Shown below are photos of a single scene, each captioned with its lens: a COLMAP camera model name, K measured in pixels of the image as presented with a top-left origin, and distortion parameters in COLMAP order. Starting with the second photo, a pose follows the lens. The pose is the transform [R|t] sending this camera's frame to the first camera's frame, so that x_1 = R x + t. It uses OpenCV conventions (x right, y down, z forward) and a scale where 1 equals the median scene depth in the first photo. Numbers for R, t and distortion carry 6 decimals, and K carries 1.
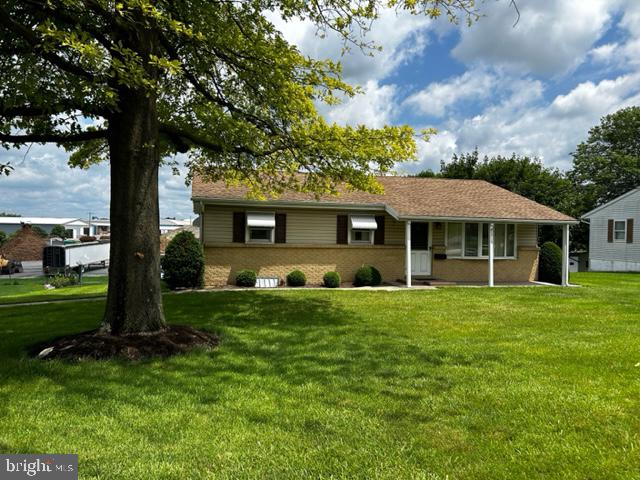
lens RADIAL K [[489.9, 0, 320.0], [0, 489.9, 240.0], [0, 0, 1]] dist [0.063816, -0.045416]
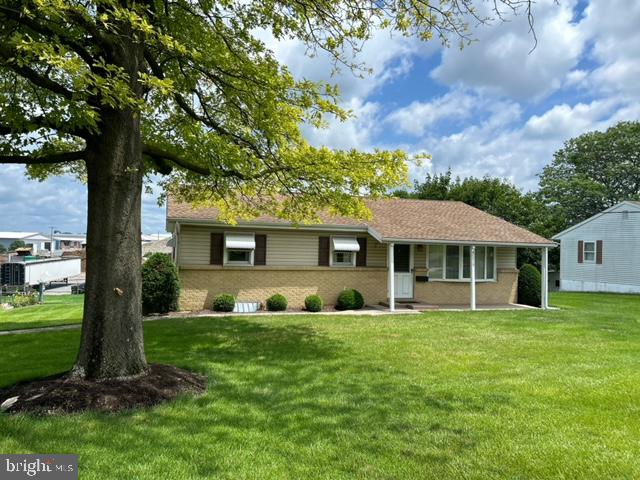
lens RADIAL K [[489.9, 0, 320.0], [0, 489.9, 240.0], [0, 0, 1]] dist [0.063816, -0.045416]
pose [[0.998084, 0.006657, 0.061515, -0.030234], [-0.004722, 0.999492, -0.031533, -0.018294], [-0.061693, 0.031182, 0.997608, 0.039635]]
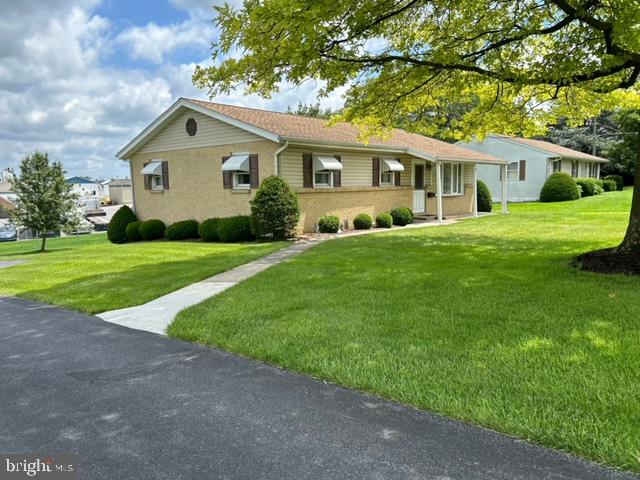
lens RADIAL K [[489.9, 0, 320.0], [0, 489.9, 240.0], [0, 0, 1]] dist [0.063816, -0.045416]
pose [[0.810678, -0.095589, 0.577637, -0.909478], [0.041635, 0.993497, 0.105975, 0.008894], [-0.584011, -0.061861, 0.809385, 0.320420]]
